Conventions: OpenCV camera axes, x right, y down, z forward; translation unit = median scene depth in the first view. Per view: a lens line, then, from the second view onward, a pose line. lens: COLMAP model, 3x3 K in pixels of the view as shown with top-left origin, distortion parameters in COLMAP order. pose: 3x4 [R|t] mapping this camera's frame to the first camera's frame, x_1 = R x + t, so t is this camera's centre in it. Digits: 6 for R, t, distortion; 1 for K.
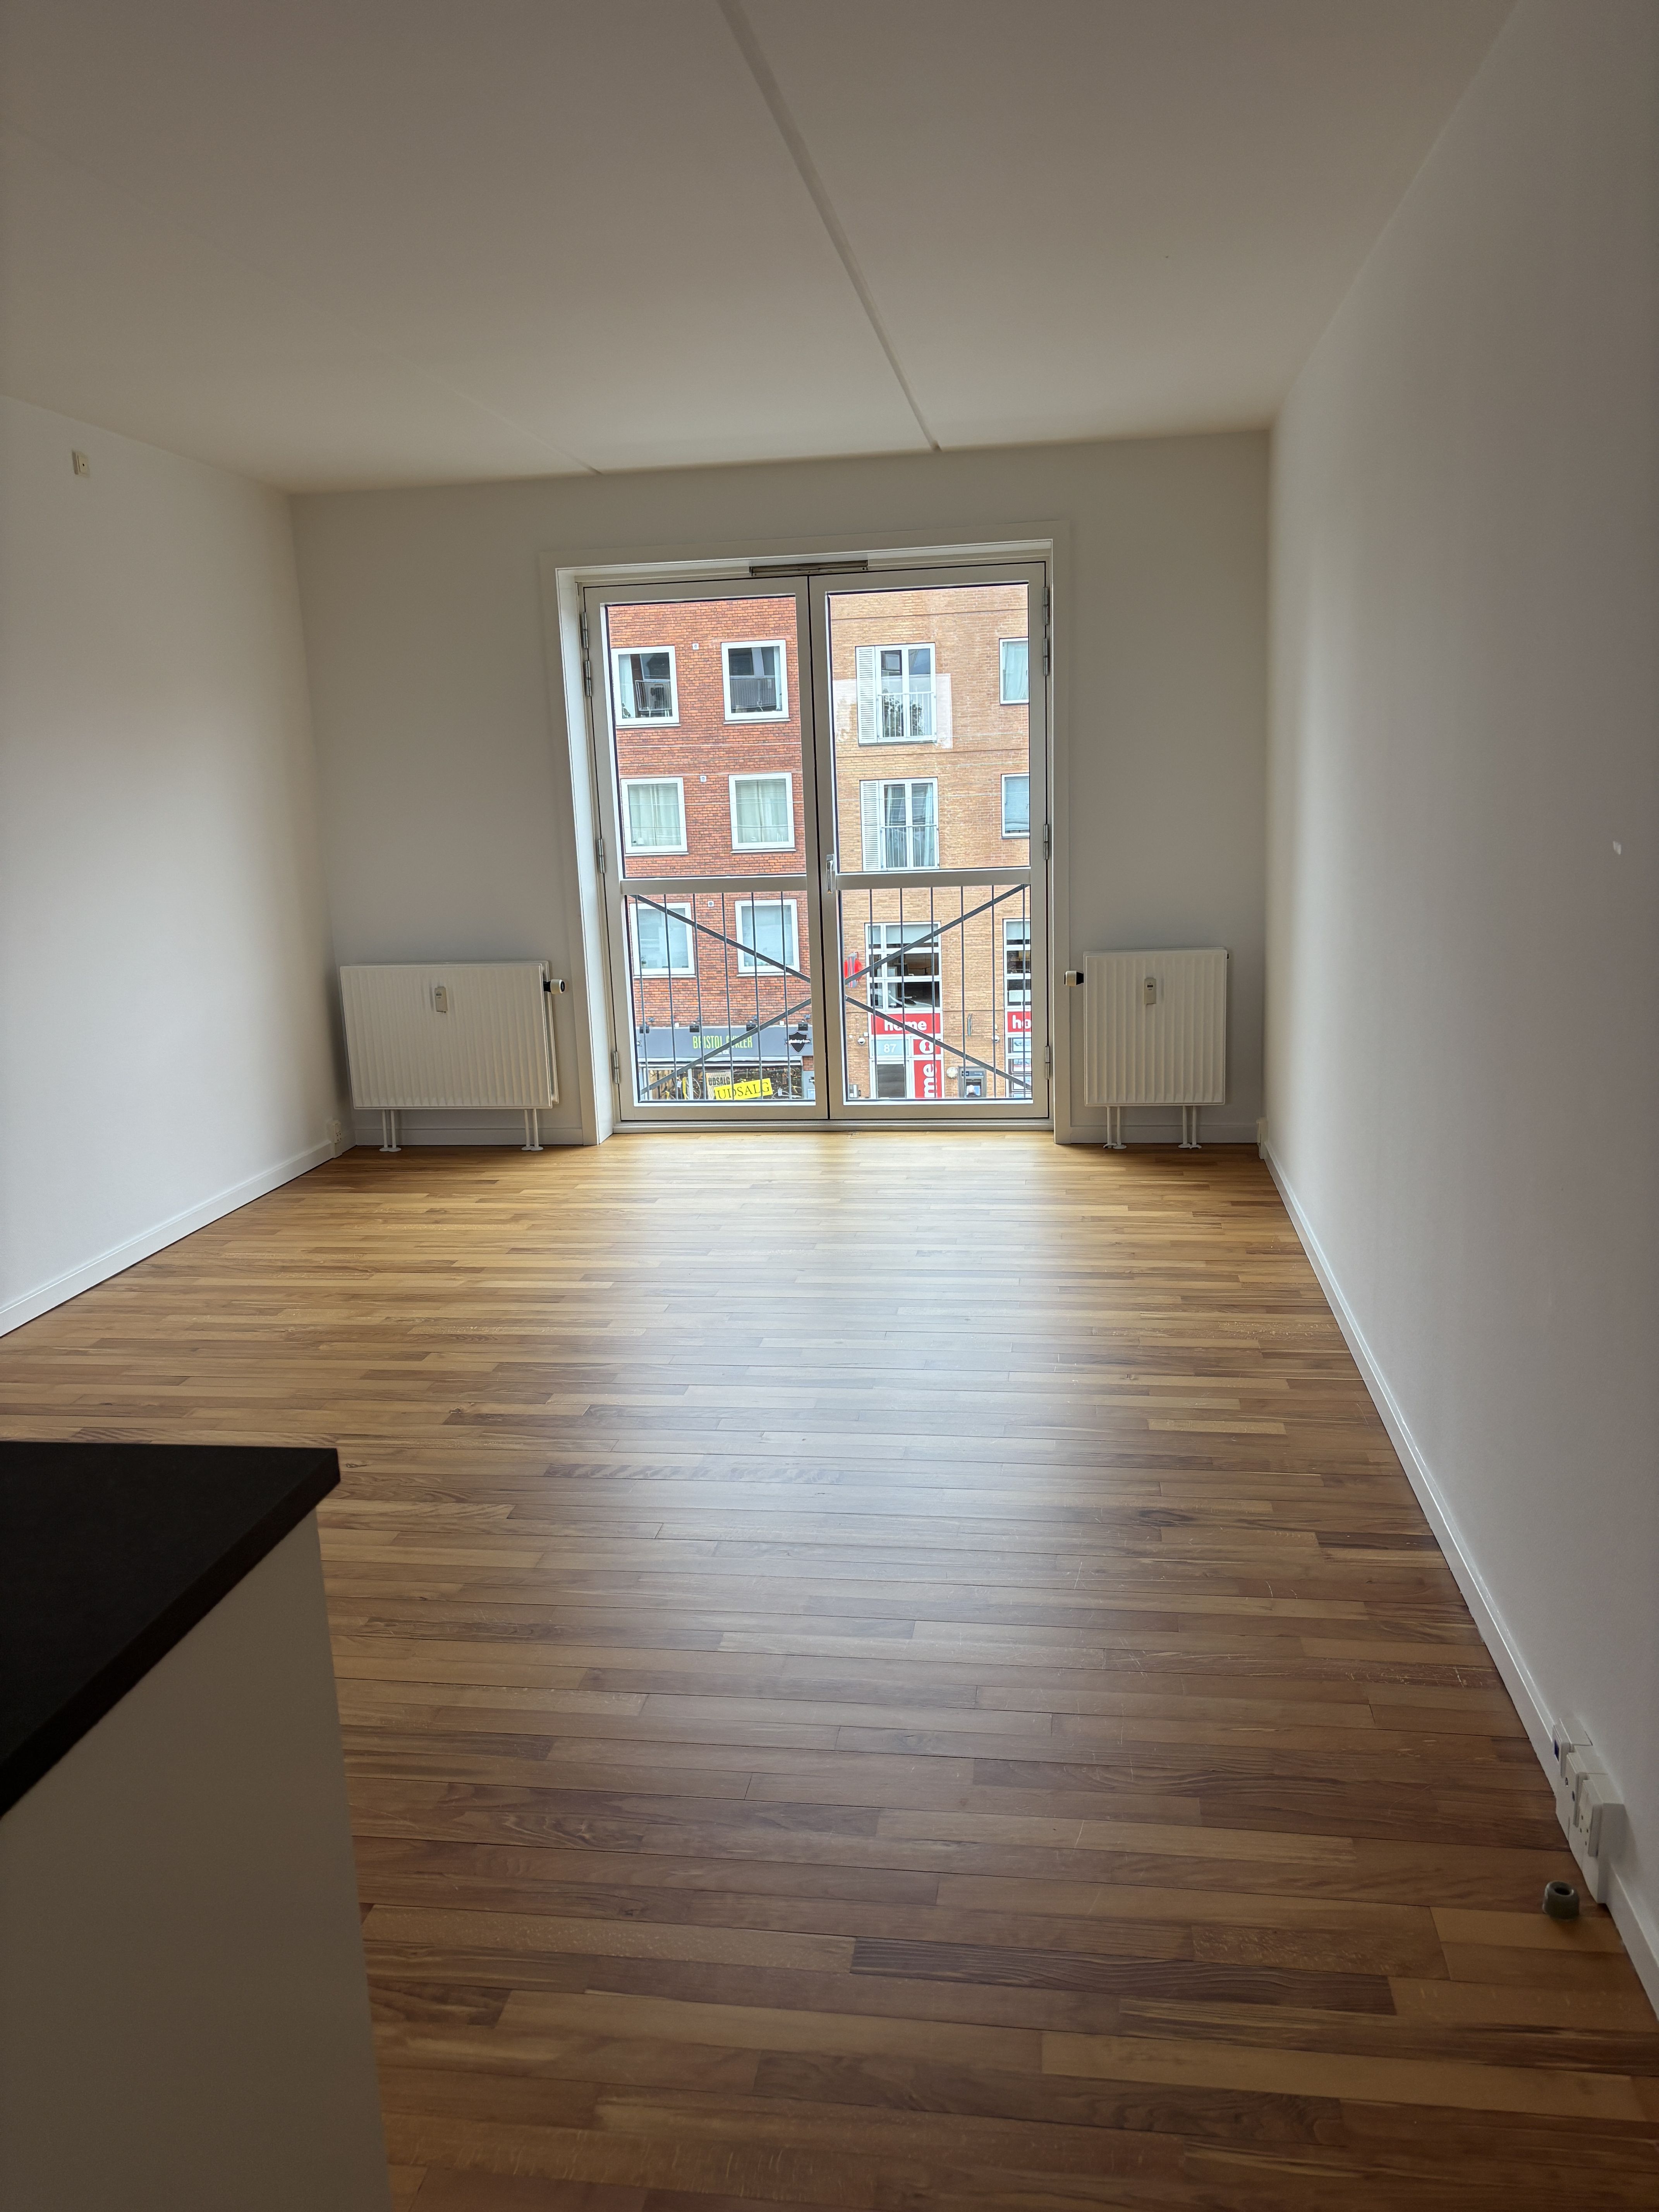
lens RADIAL K [[1684.9, 0, 822.2], [0, 1684.9, 1105.2], [0, 0, 1]] dist [0.017026, 0.006656]
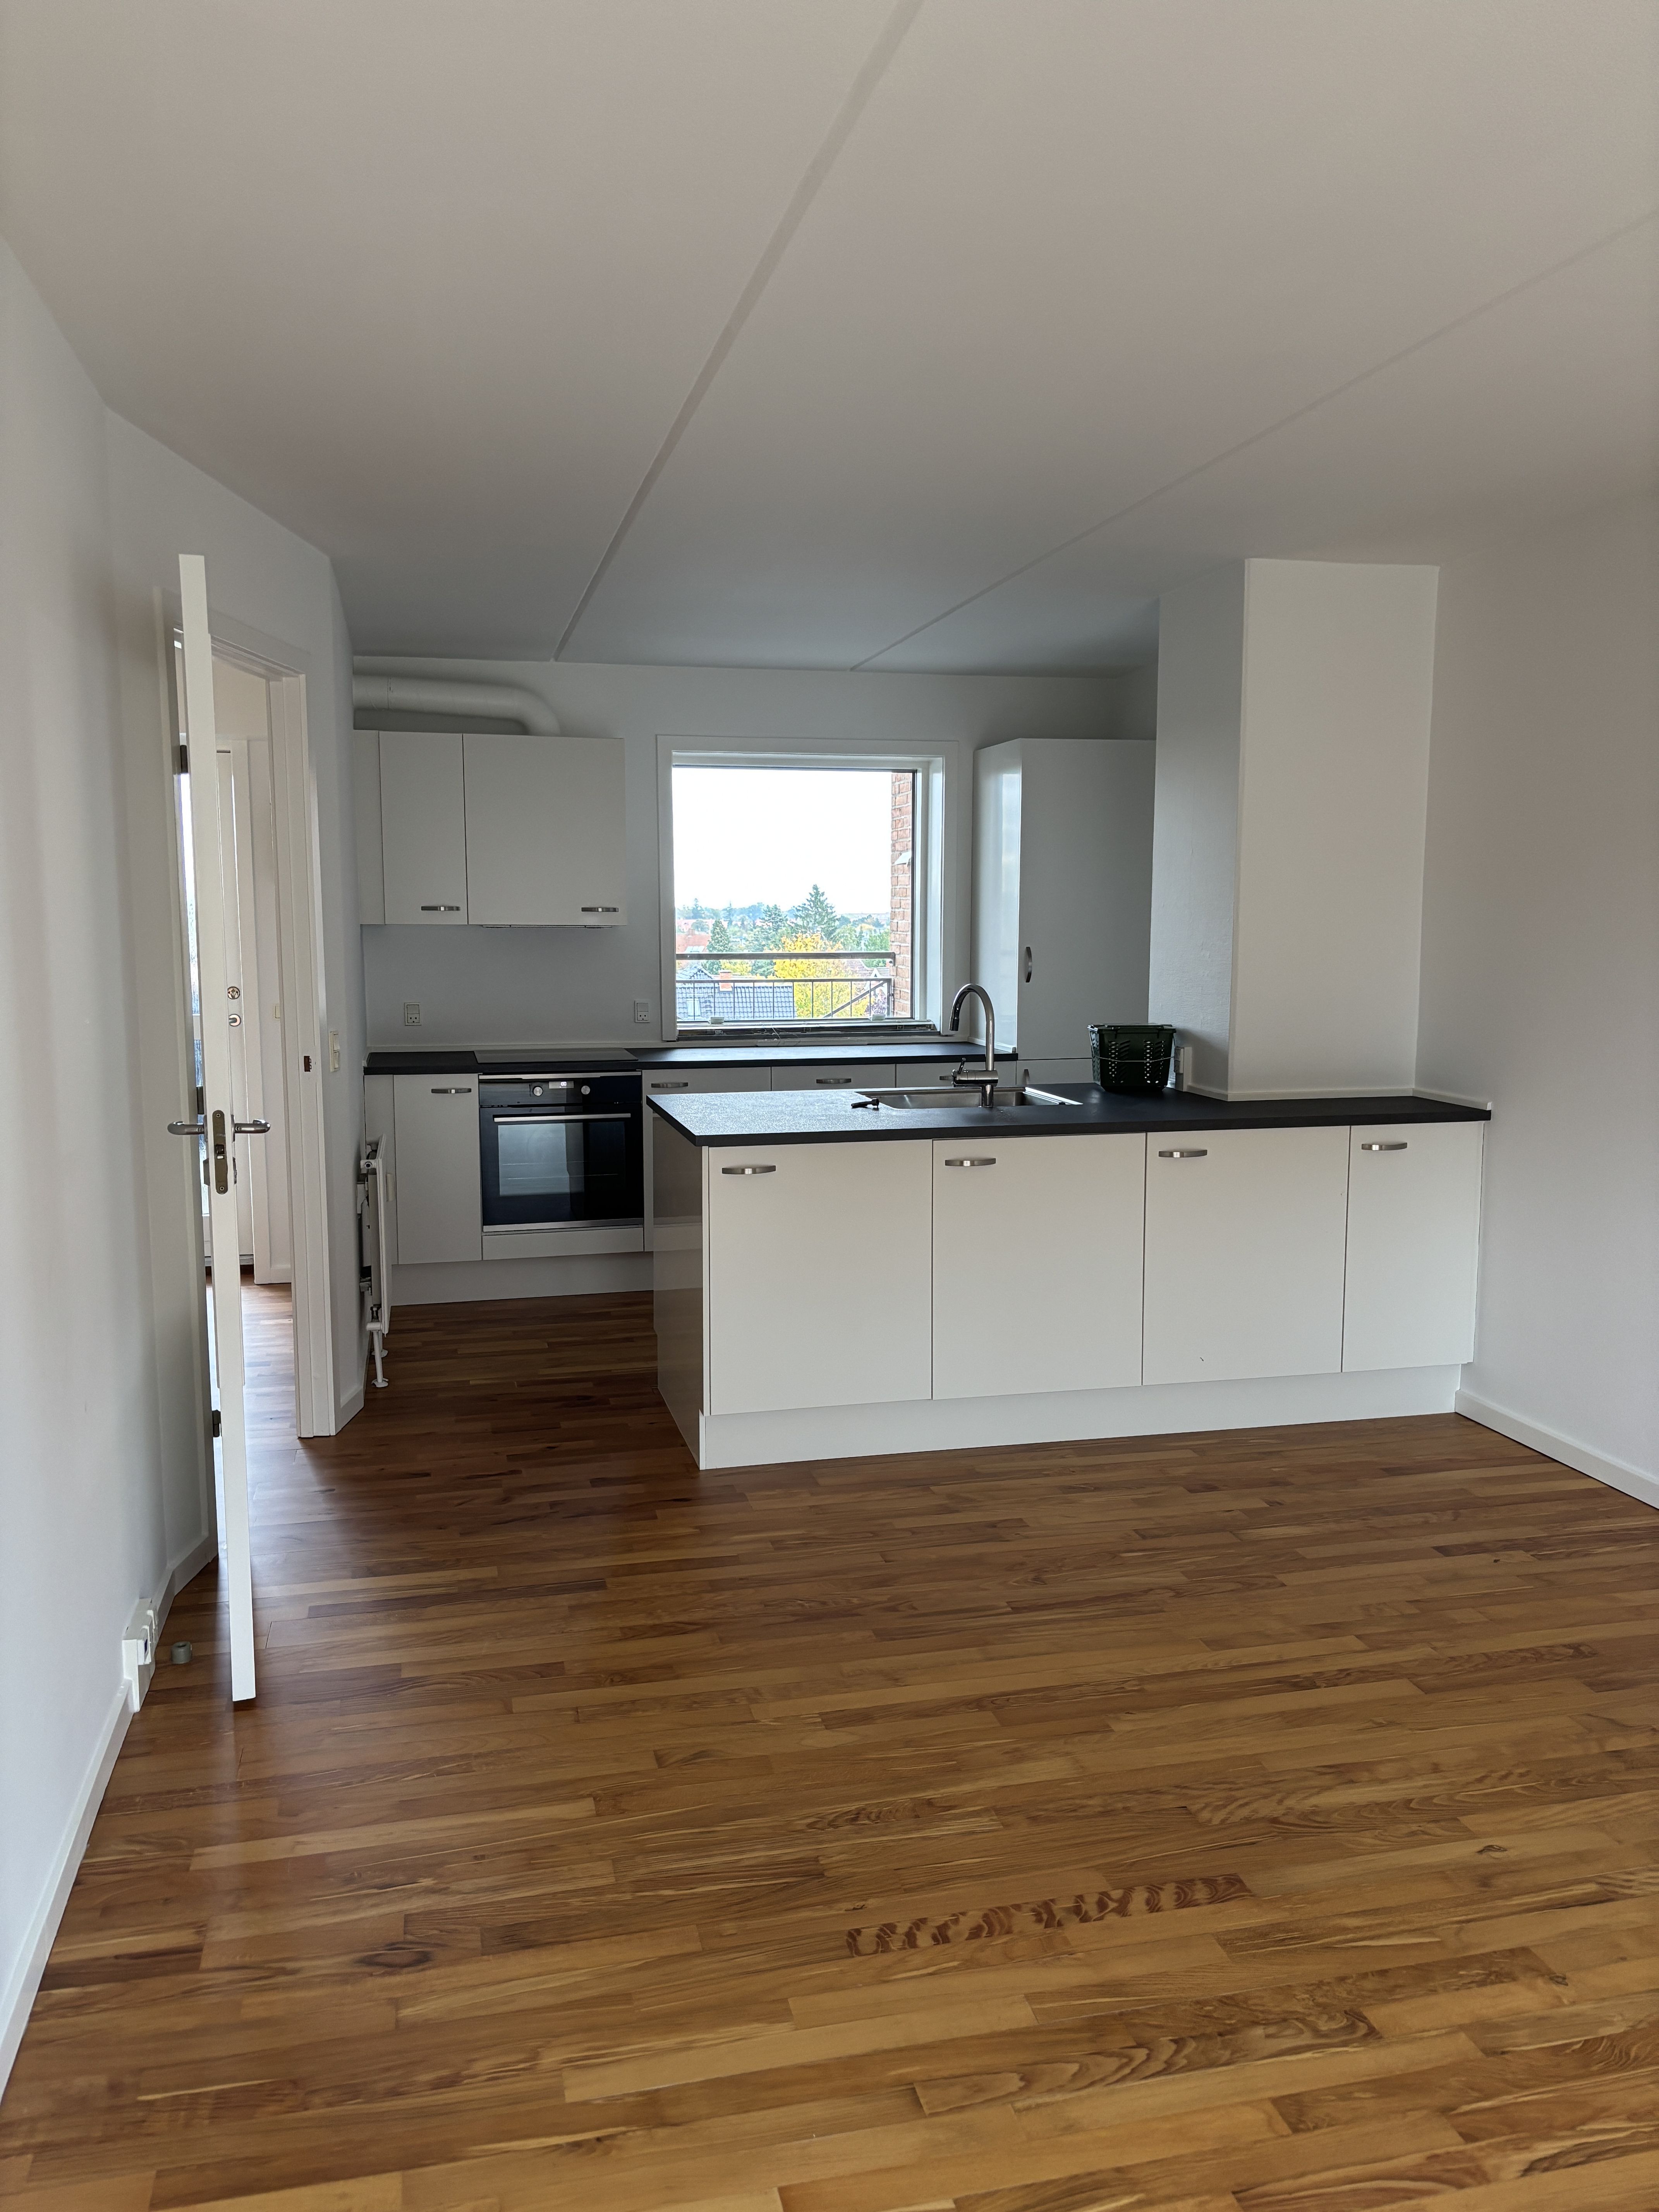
lens RADIAL K [[1684.9, 0, 827.1], [0, 1684.9, 1100.3], [0, 0, 1]] dist [0.017026, 0.006656]
pose [[-0.925533, 0.087472, -0.368426, 0.282357], [-0.033878, 0.949924, 0.310639, -0.376102], [0.377149, 0.299988, -0.876223, 1.694600]]
